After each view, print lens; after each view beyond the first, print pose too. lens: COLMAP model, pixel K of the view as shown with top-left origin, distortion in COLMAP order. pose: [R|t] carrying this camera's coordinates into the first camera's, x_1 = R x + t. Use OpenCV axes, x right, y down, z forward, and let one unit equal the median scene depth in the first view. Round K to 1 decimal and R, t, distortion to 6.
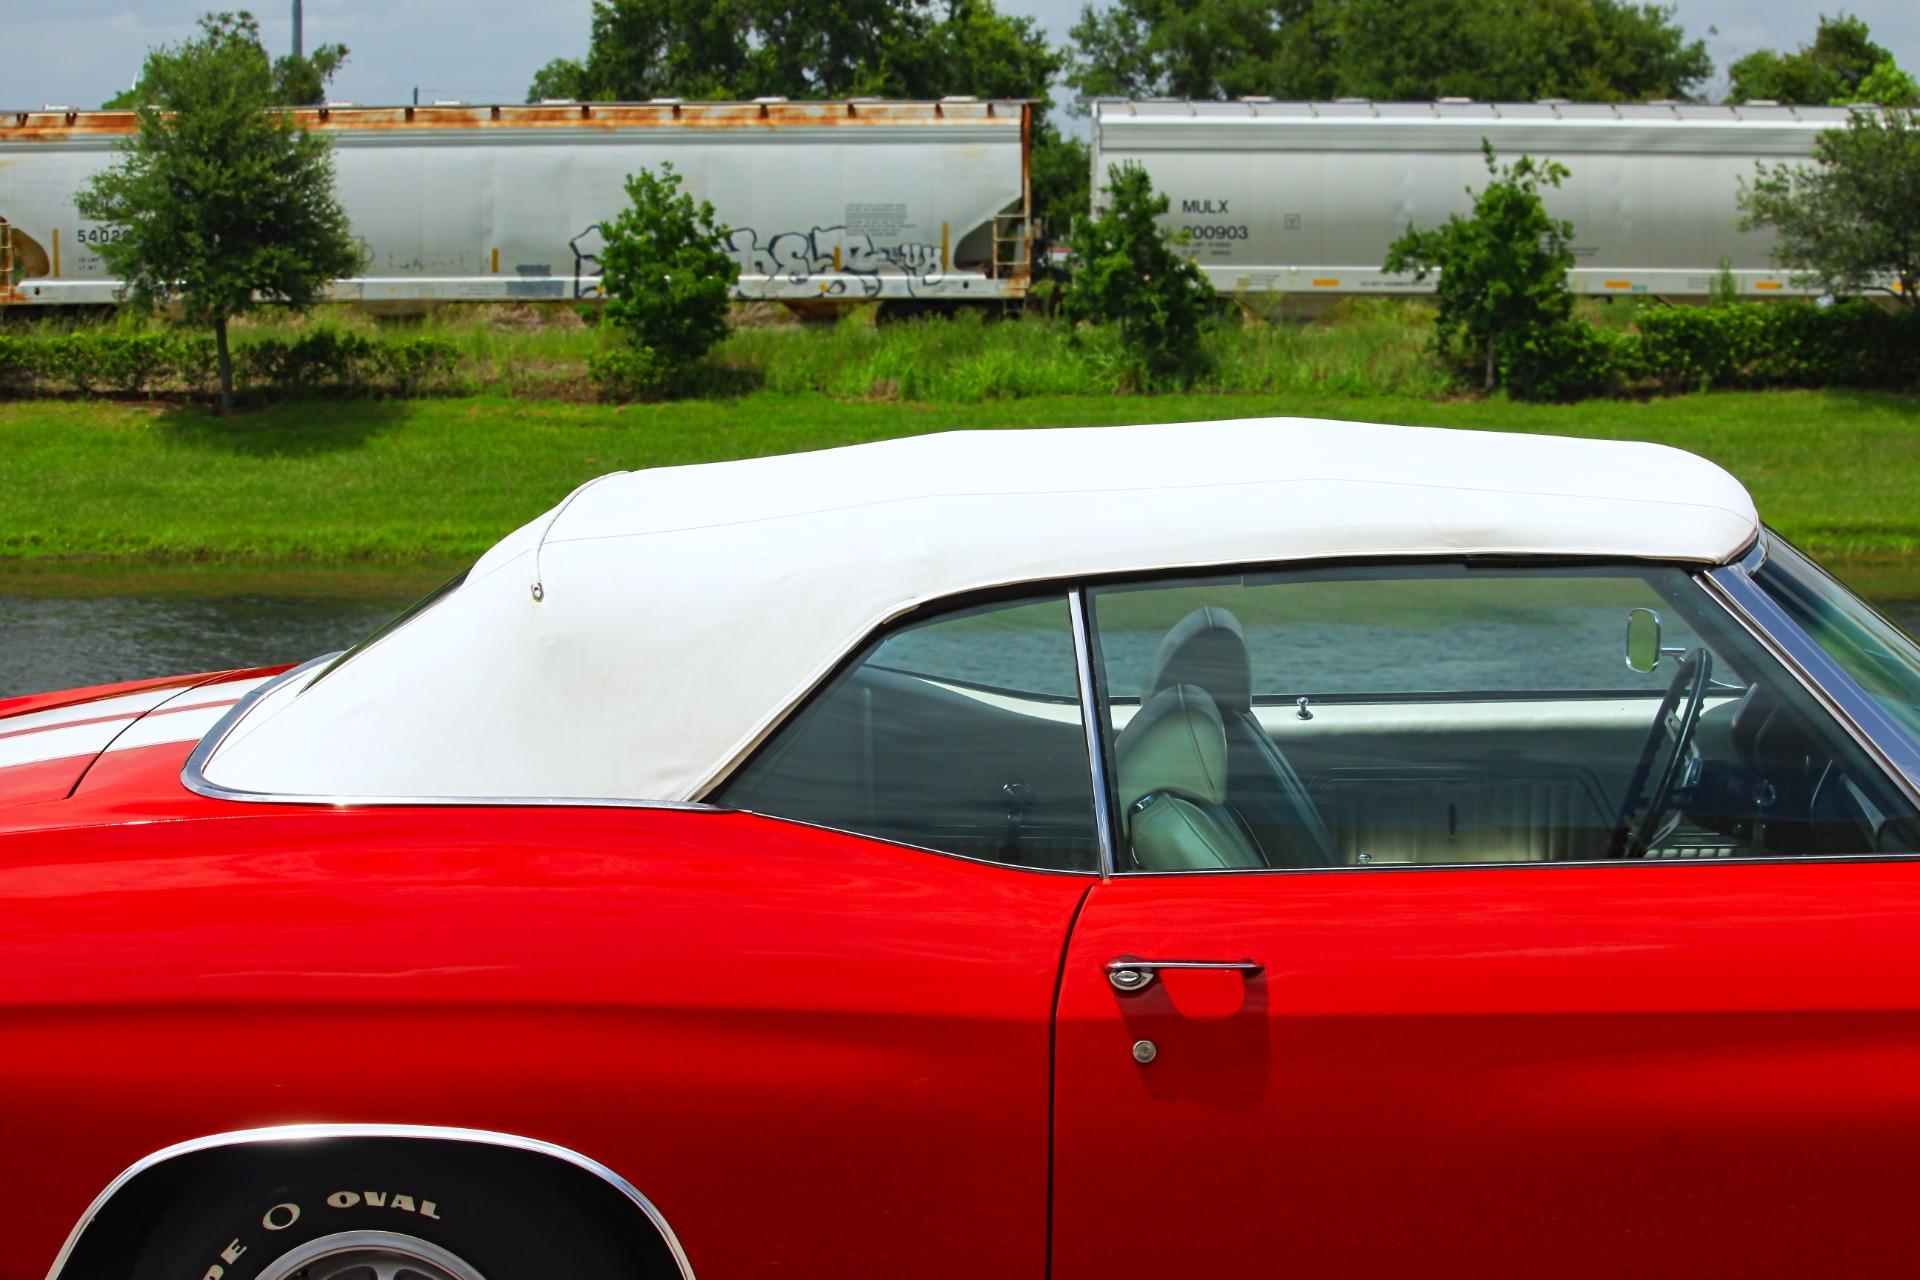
lens RADIAL K [[5348.0, 0, 1063.7], [0, 5348.0, 640.0], [0, 0, 1]] dist [-0.406792, 0.130495]
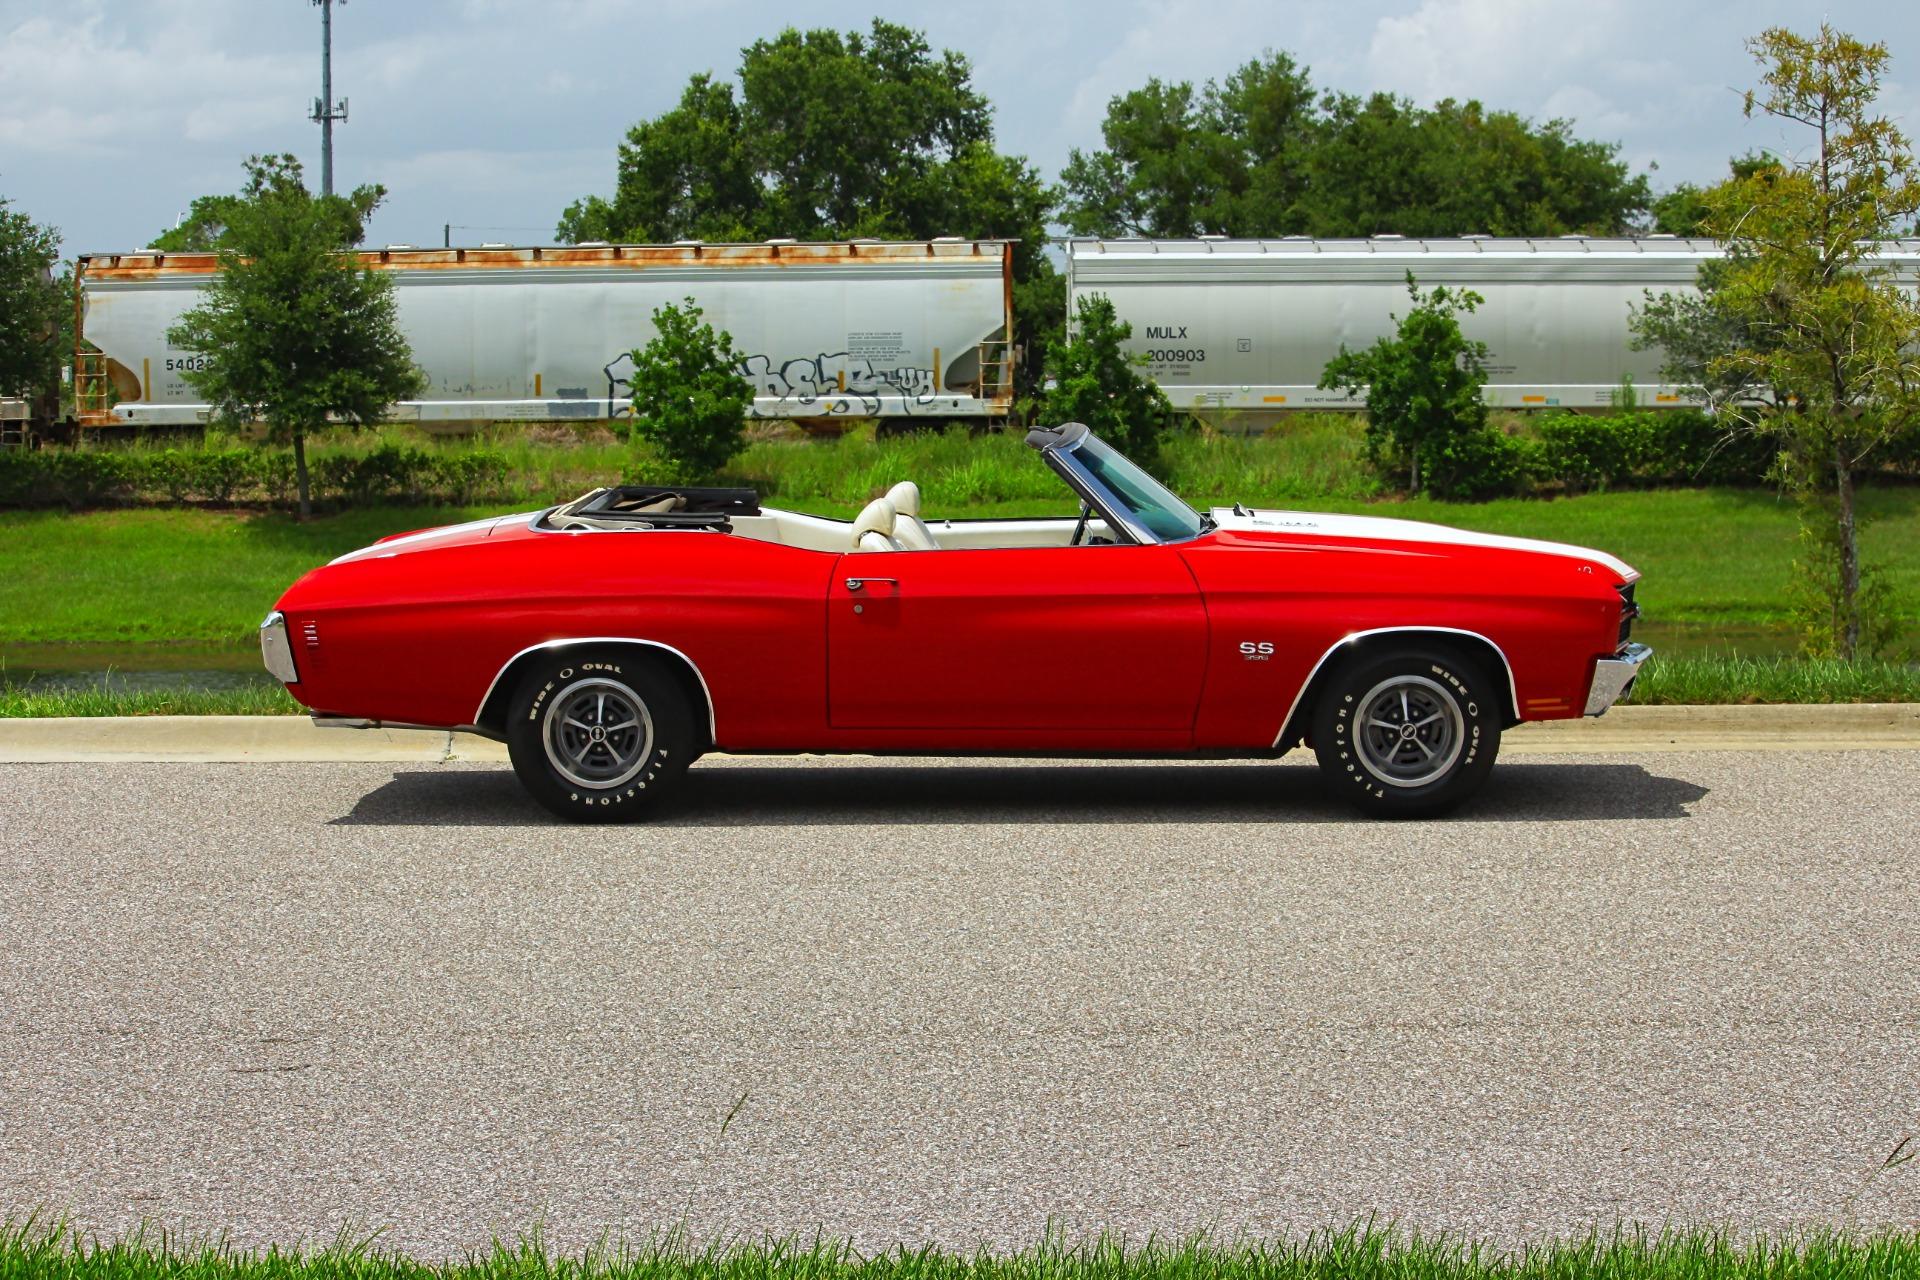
lens RADIAL K [[5428.9, 0, 959.2], [0, 5428.9, 600.9], [0, 0, 1]] dist [-0.454734, -0.318544]
pose [[0.999669, -0.007379, -0.024639, 0.010495], [0.006580, 0.999455, -0.032342, 0.012272], [0.024864, 0.032170, 0.999173, -0.145925]]
